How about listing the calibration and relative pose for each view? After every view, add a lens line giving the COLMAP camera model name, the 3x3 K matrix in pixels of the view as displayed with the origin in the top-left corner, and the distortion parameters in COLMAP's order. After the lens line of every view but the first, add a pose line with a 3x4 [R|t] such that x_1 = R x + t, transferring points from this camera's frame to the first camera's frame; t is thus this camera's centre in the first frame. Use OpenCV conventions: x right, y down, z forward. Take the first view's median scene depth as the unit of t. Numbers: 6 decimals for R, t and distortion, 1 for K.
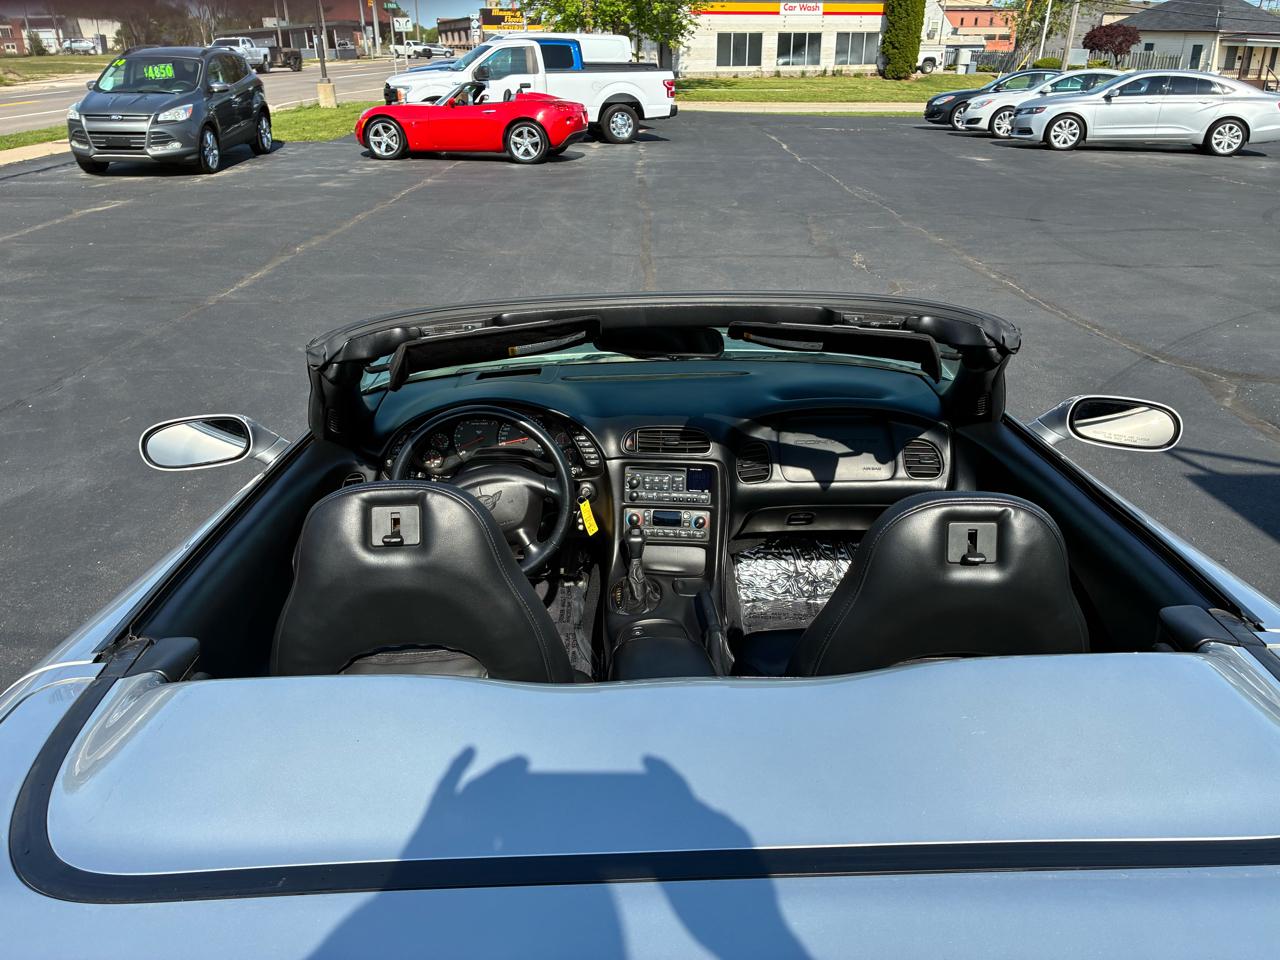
lens RADIAL K [[963.9, 0, 640.0], [0, 963.9, 480.0], [0, 0, 1]] dist [0.094177, -0.129173]
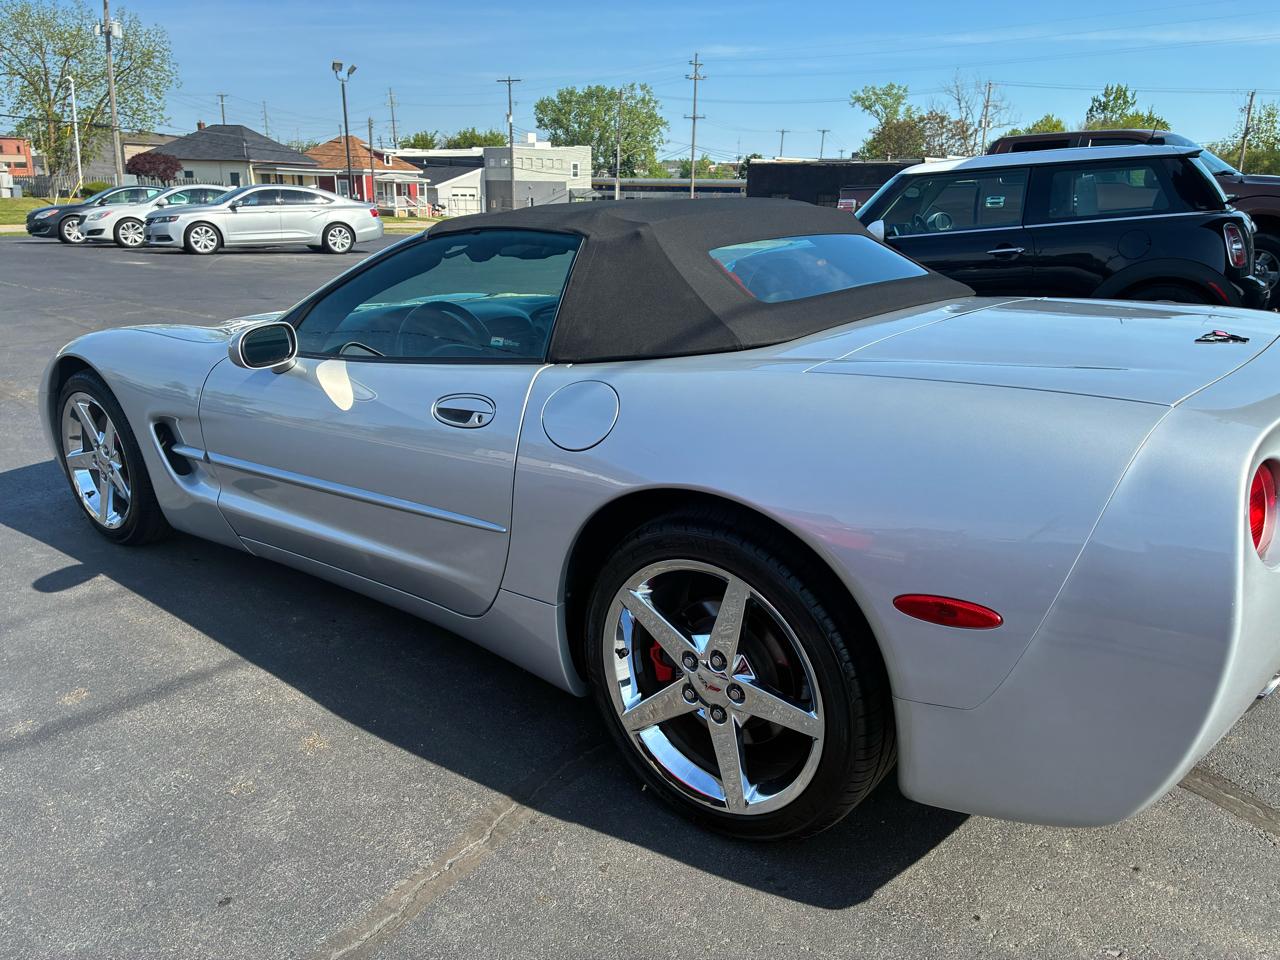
lens RADIAL K [[963.9, 0, 640.0], [0, 963.9, 480.0], [0, 0, 1]] dist [0.094177, -0.129173]
pose [[0.638065, -0.207983, 0.741361, -0.118113], [0.293603, 0.955803, 0.015448, 0.026528], [-0.711808, 0.207809, 0.670928, -0.015872]]
